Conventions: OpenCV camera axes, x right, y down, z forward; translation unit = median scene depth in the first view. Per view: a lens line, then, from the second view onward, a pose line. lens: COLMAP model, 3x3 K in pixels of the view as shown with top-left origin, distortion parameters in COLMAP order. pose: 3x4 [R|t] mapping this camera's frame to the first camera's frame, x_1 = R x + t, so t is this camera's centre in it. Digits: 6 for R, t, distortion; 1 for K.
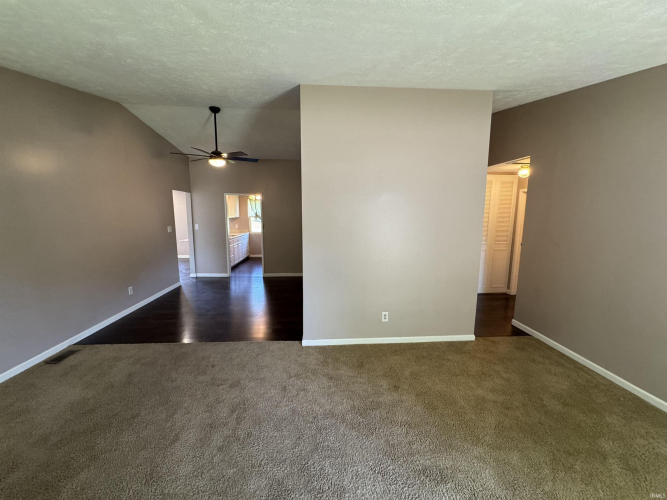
lens RADIAL K [[270.3, 0, 333.5], [0, 270.3, 250.0], [0, 0, 1]] dist [-0.000608, 0.000175]
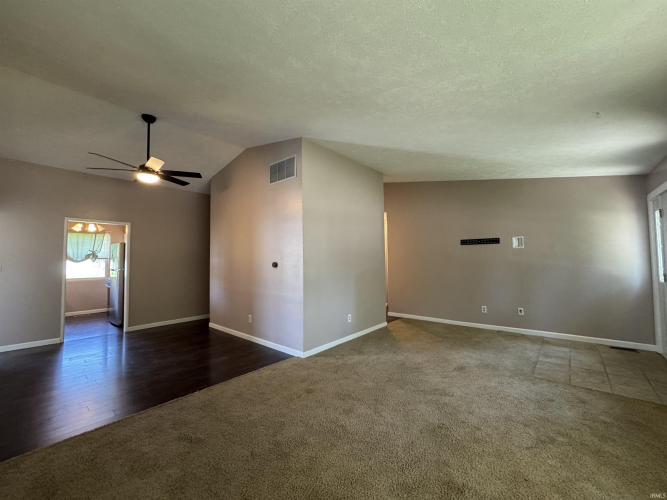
lens RADIAL K [[270.3, 0, 333.5], [0, 270.3, 250.0], [0, 0, 1]] dist [-0.000608, 0.000175]
pose [[0.694620, 0.013535, 0.719249, -0.909514], [0.125640, 0.982173, -0.139821, 0.107781], [-0.708320, 0.187490, 0.680537, 0.116281]]
